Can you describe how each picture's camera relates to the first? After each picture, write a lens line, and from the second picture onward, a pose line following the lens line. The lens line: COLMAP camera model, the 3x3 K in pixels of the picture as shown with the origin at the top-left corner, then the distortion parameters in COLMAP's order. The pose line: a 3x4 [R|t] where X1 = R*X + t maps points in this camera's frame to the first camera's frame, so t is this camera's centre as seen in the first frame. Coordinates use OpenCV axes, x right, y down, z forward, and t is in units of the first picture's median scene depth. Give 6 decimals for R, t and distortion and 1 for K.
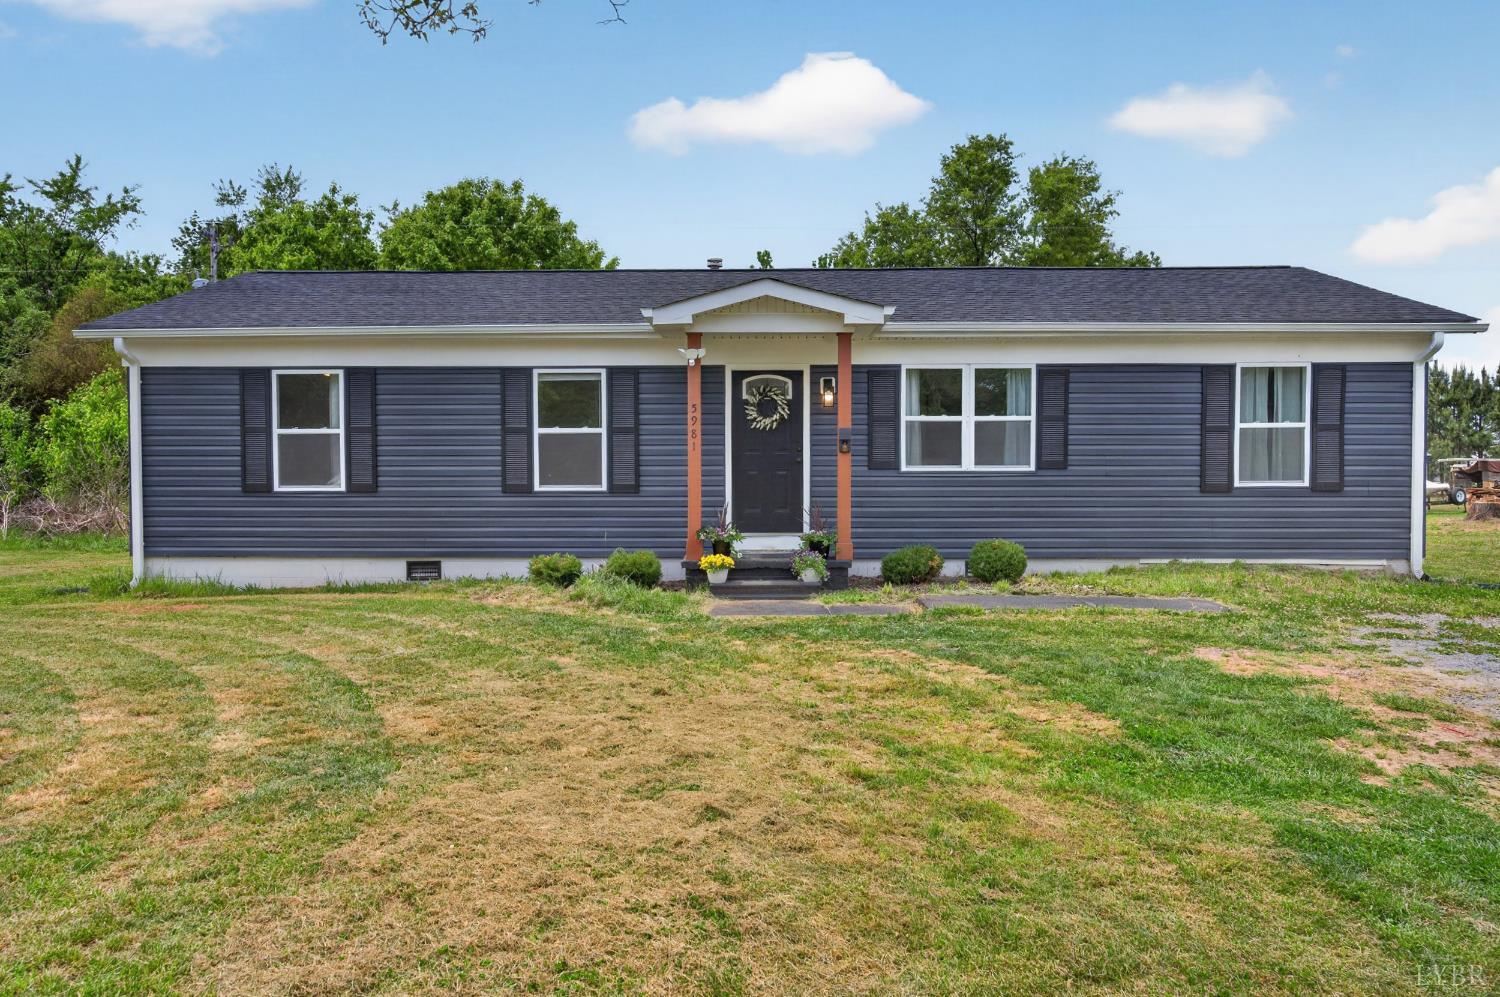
lens RADIAL K [[1033.9, 0, 728.4], [0, 1033.9, 491.5], [0, 0, 1]] dist [-0.002389, -0.002030]
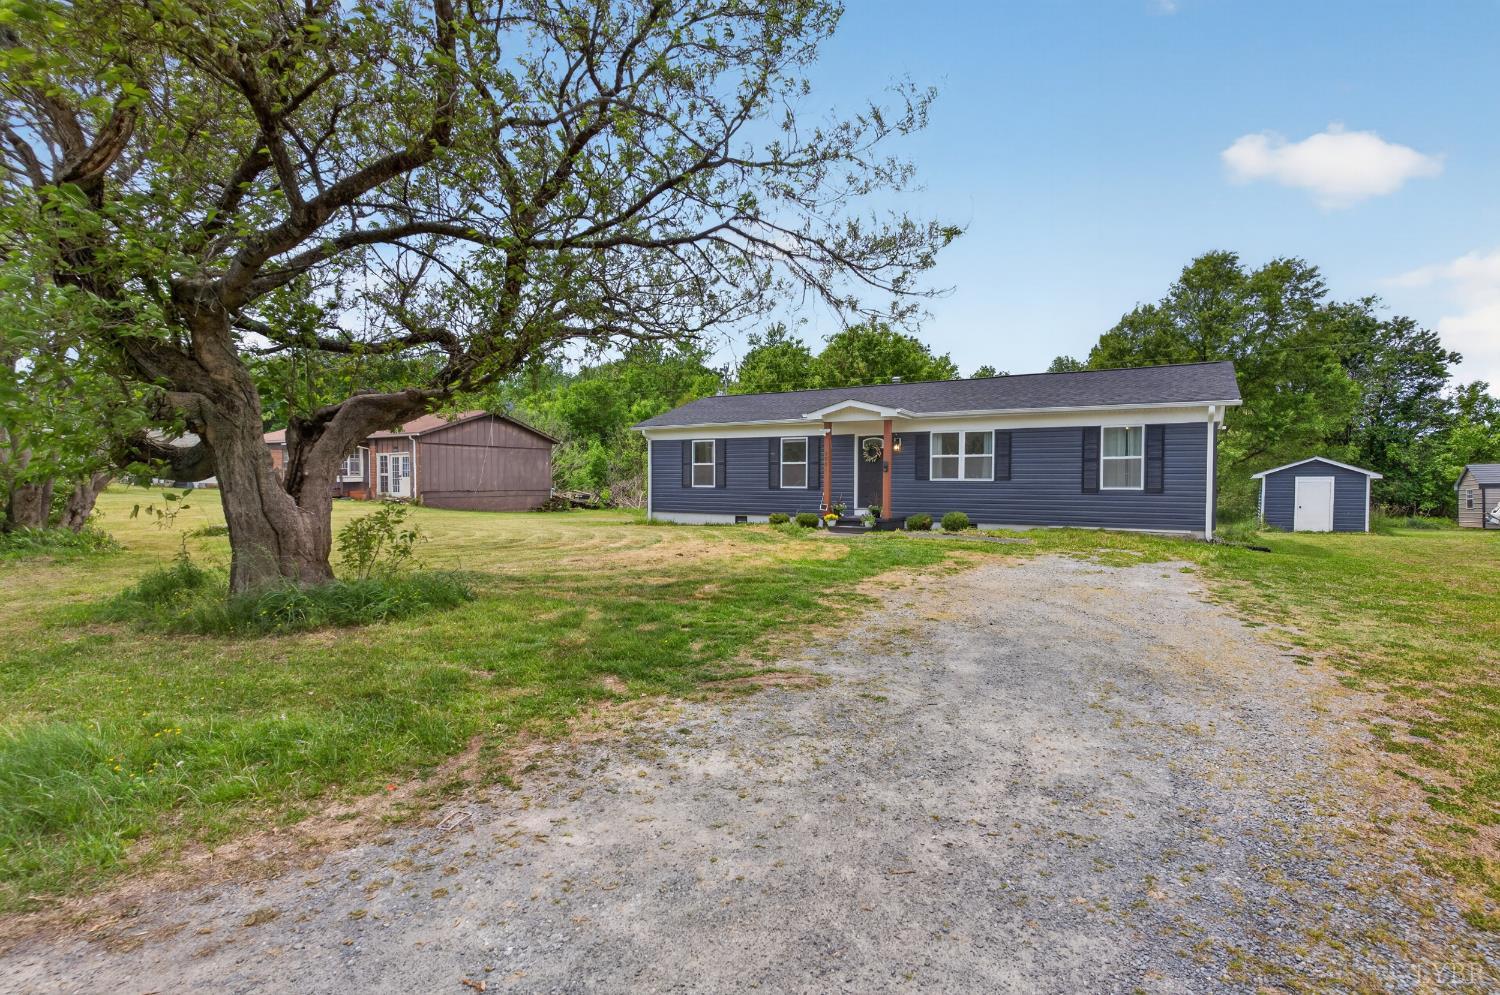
lens RADIAL K [[704.4, 0, 739.4], [0, 704.4, 500.1], [0, 0, 1]] dist [0.000806, -0.000151]
pose [[0.861038, 0.019380, -0.508171, 0.577592], [-0.021712, 0.999763, 0.001340, 0.027757], [0.508077, 0.009880, 0.861255, -0.476950]]
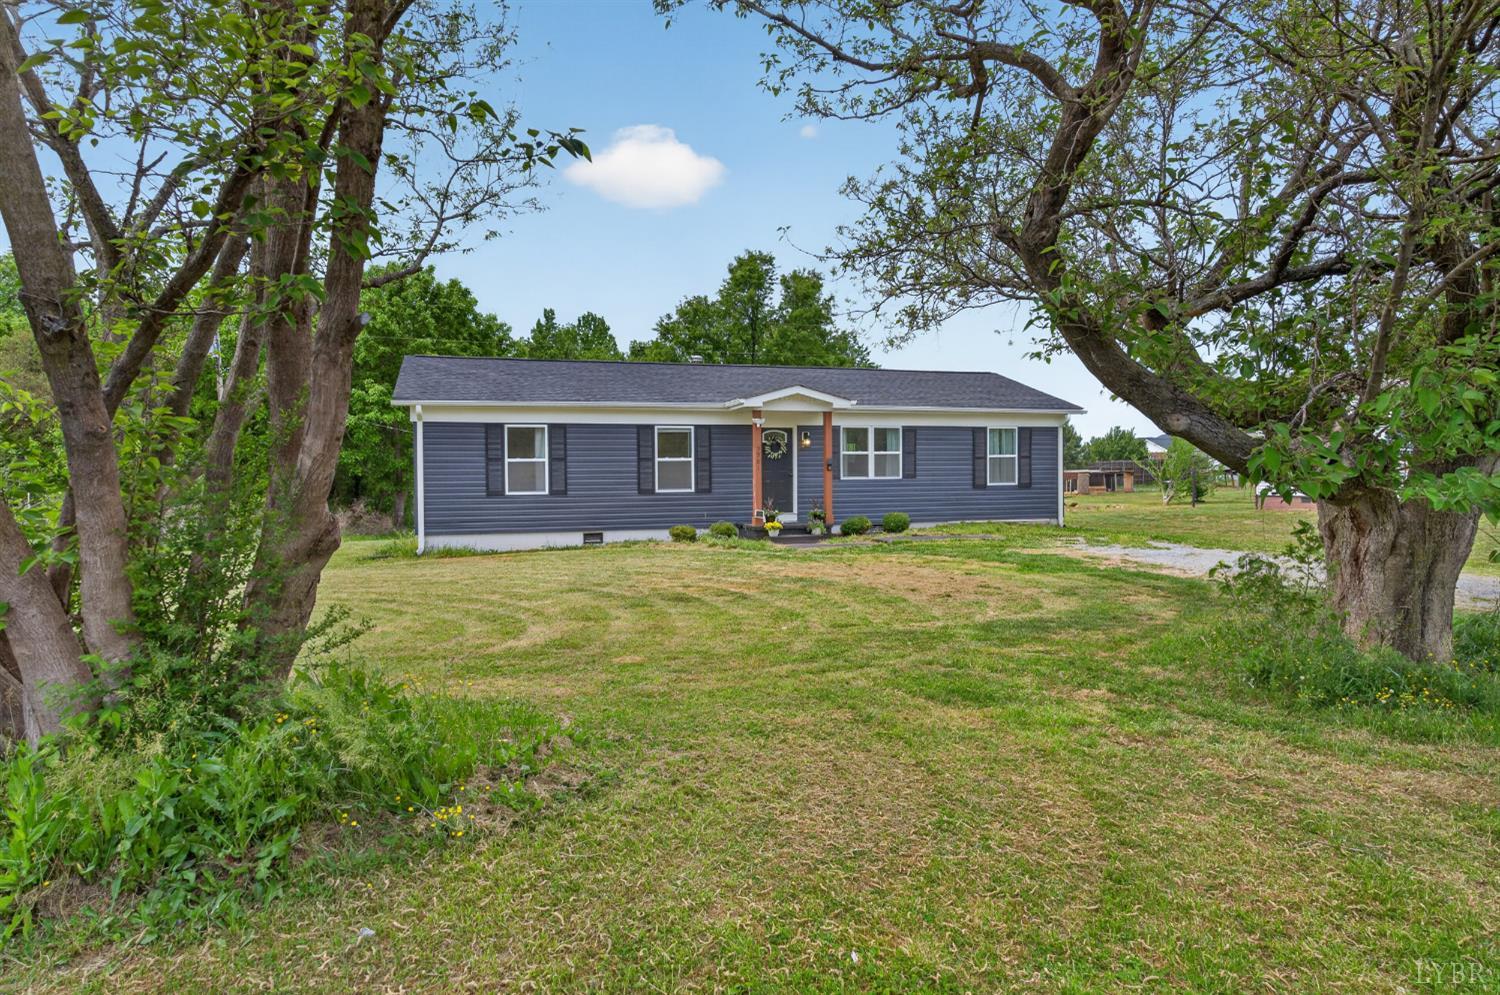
lens RADIAL K [[880.4, 0, 744.8], [0, 880.4, 494.3], [0, 0, 1]] dist [-0.007698, -0.000282]
pose [[0.945993, -0.015171, 0.323832, -0.551335], [0.017934, 0.999824, -0.005549, 0.014168], [-0.323691, 0.011057, 0.946098, -0.526500]]
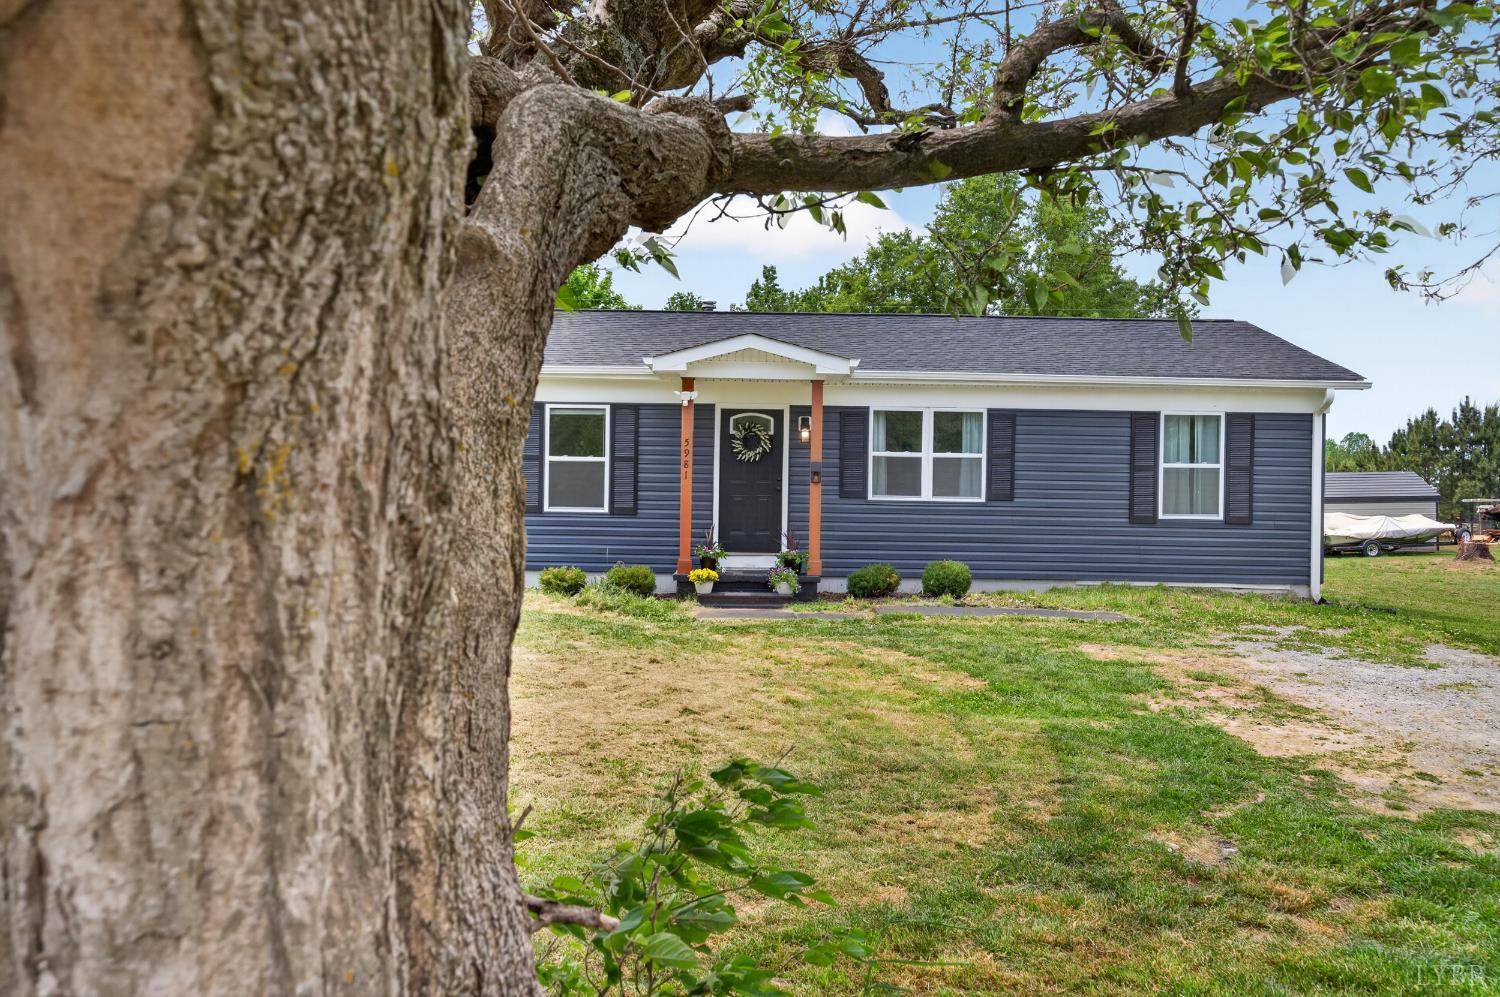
lens RADIAL K [[1152.1, 0, 746.4], [0, 1152.1, 492.1], [0, 0, 1]] dist [0.001532, -0.001419]
pose [[0.999707, 0.018100, 0.016061, 0.012925], [-0.017673, 0.999497, -0.026335, 0.007397], [-0.016529, 0.026044, 0.999524, -0.266463]]
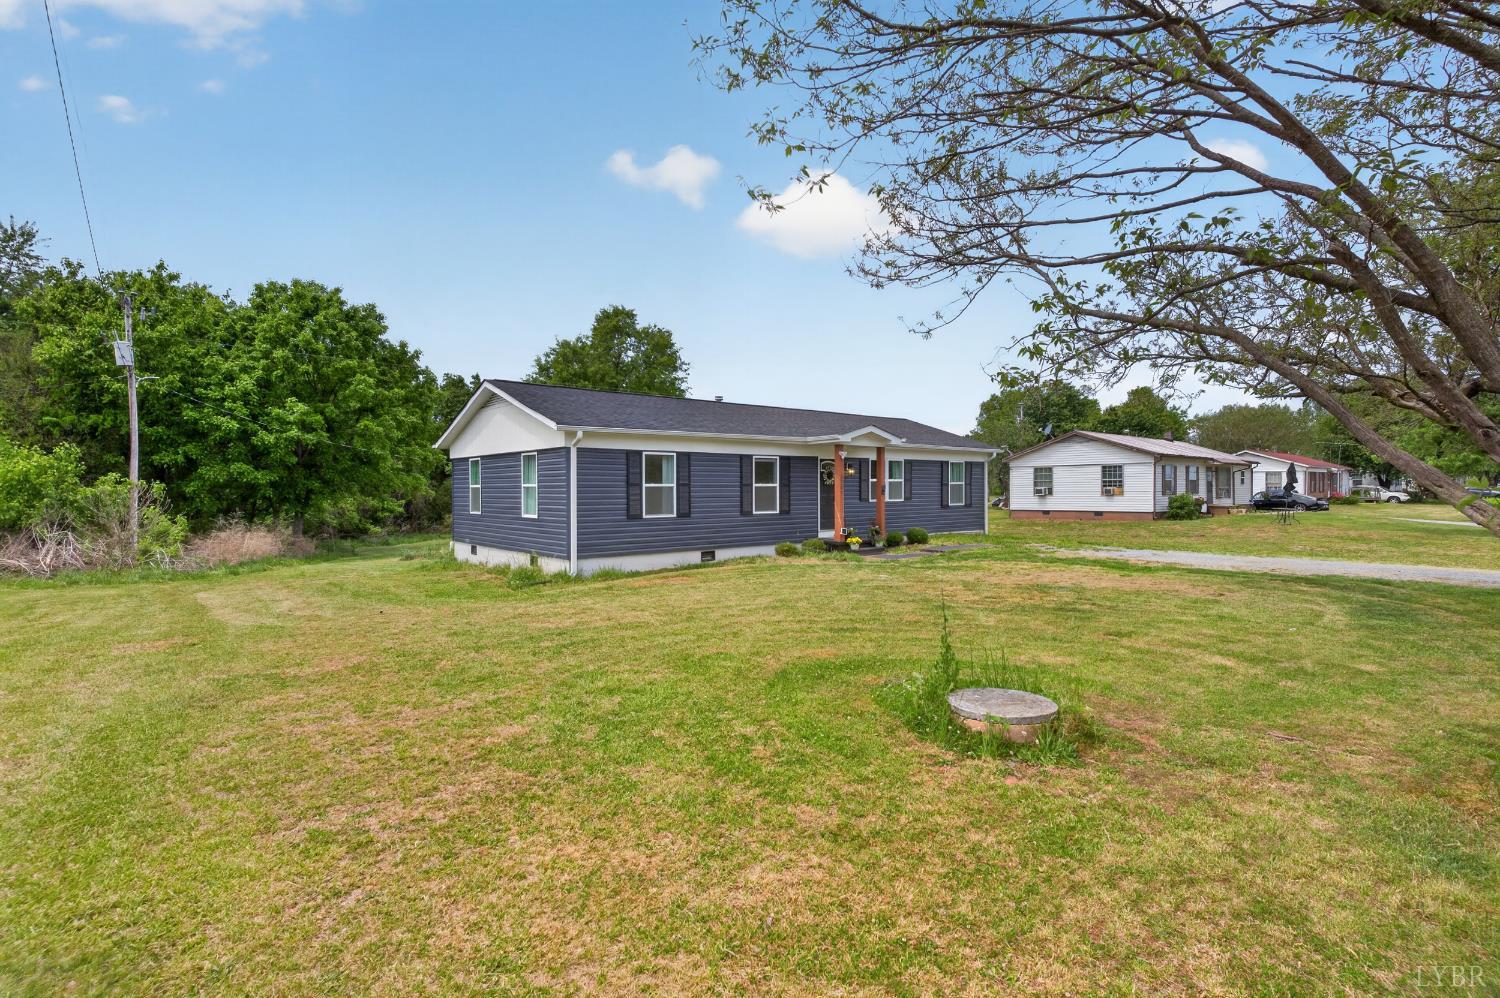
lens RADIAL K [[704.4, 0, 754.5], [0, 704.4, 489.1], [0, 0, 1]] dist [0.000806, -0.000151]
pose [[0.748042, -0.002653, 0.663646, -1.144315], [0.026355, 0.999322, -0.025710, -0.014350], [-0.663128, 0.036723, 0.747605, -0.062376]]
